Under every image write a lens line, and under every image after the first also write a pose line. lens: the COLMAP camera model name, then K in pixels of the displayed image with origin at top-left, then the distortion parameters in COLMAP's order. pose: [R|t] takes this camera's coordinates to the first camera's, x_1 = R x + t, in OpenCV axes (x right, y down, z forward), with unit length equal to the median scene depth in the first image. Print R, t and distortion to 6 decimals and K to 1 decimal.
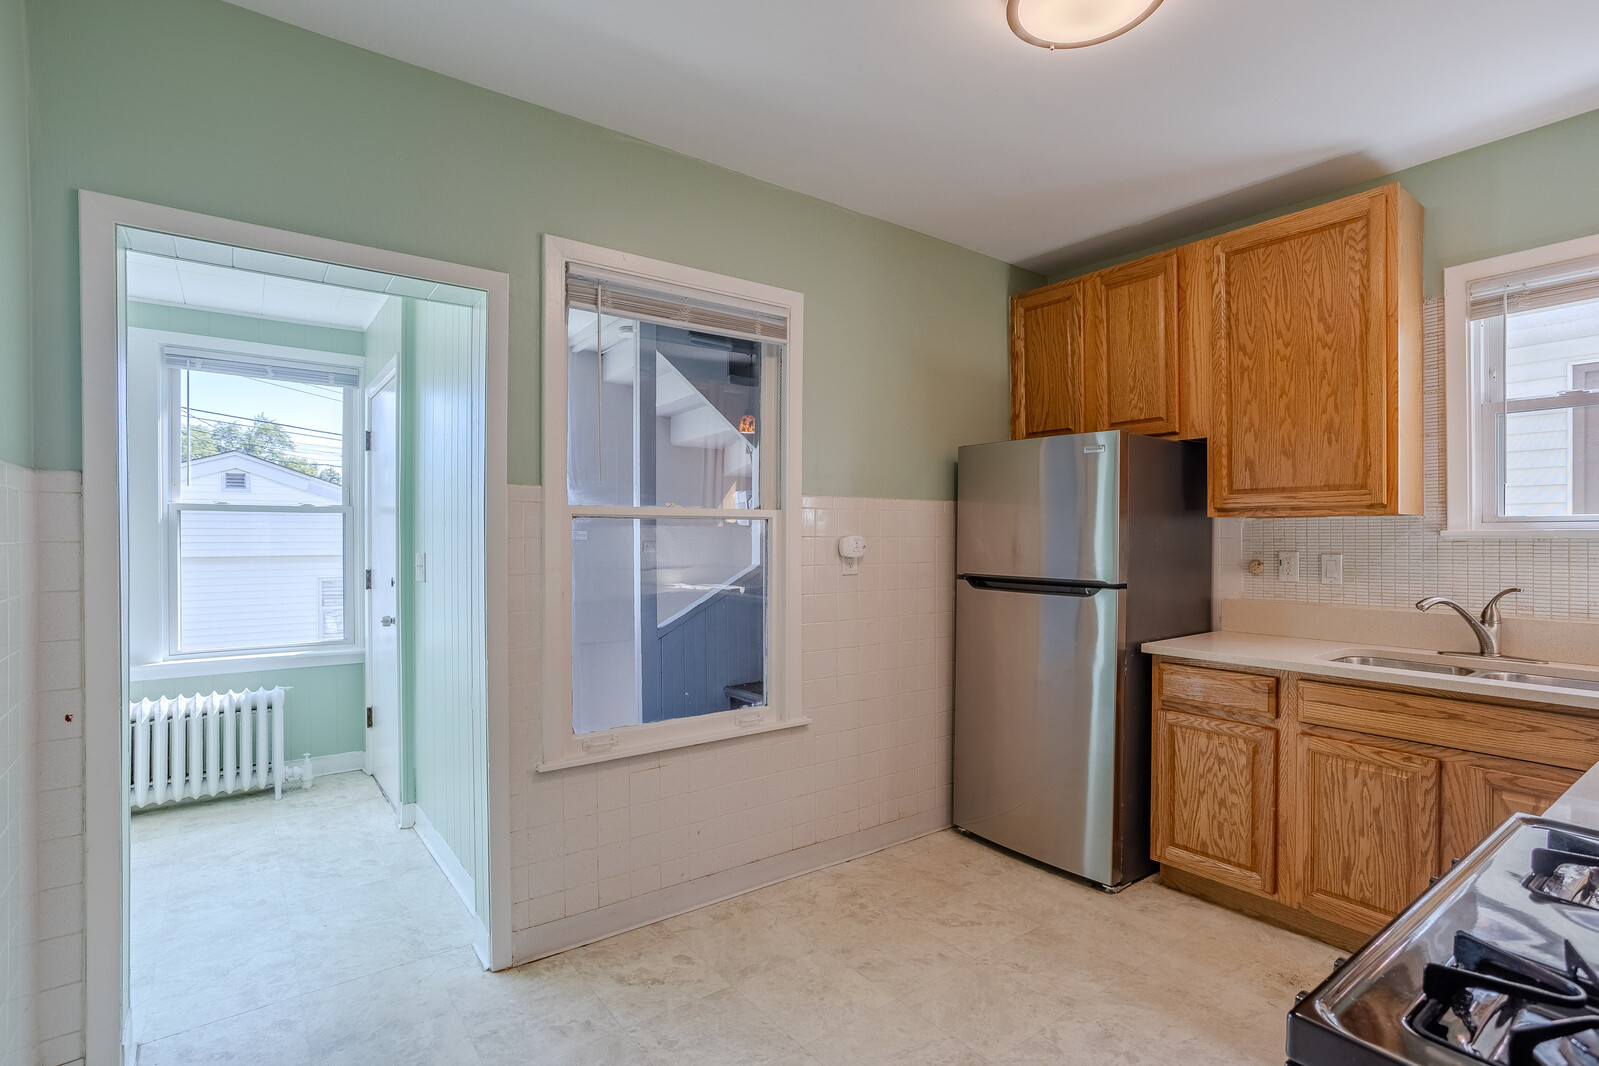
lens RADIAL K [[762.3, 0, 796.1], [0, 762.3, 536.9], [0, 0, 1]] dist [-0.013688, 0.002660]
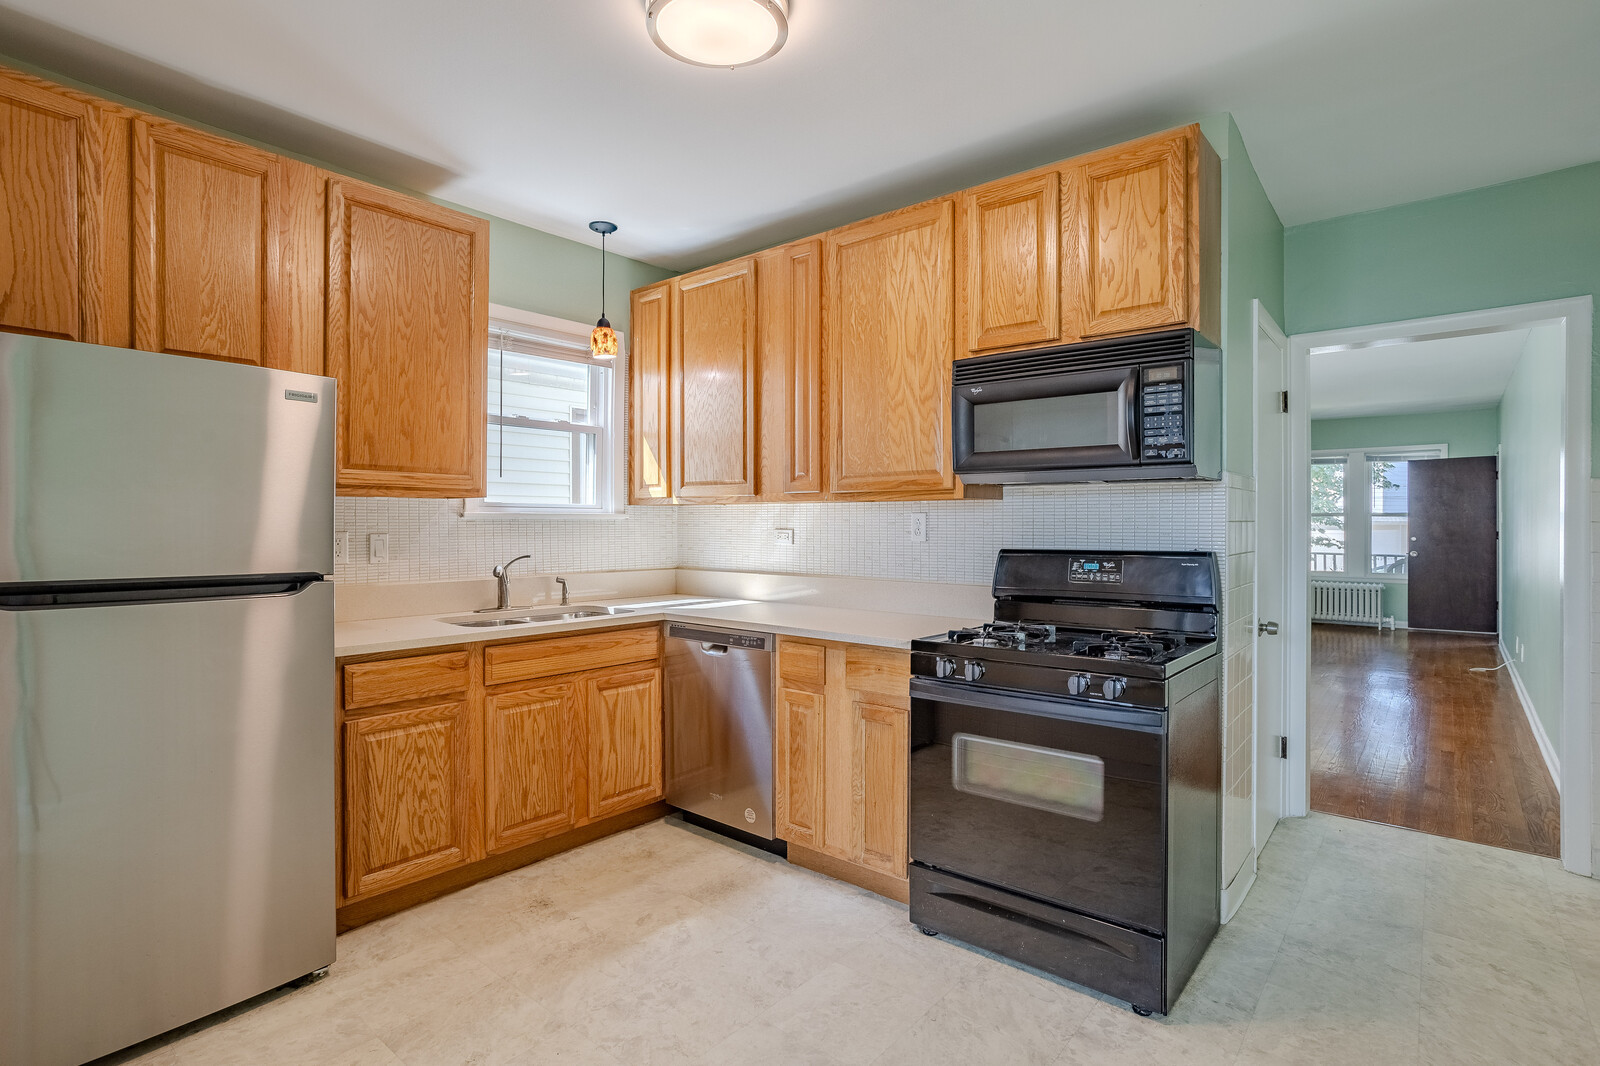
lens RADIAL K [[818.7, 0, 792.3], [0, 818.7, 526.5], [0, 0, 1]] dist [-0.006632, 0.000412]
pose [[-0.229346, -0.001348, 0.973344, -0.536783], [-0.001079, 0.999999, 0.001130, 0.011961], [-0.973344, -0.000791, -0.229348, 0.775862]]
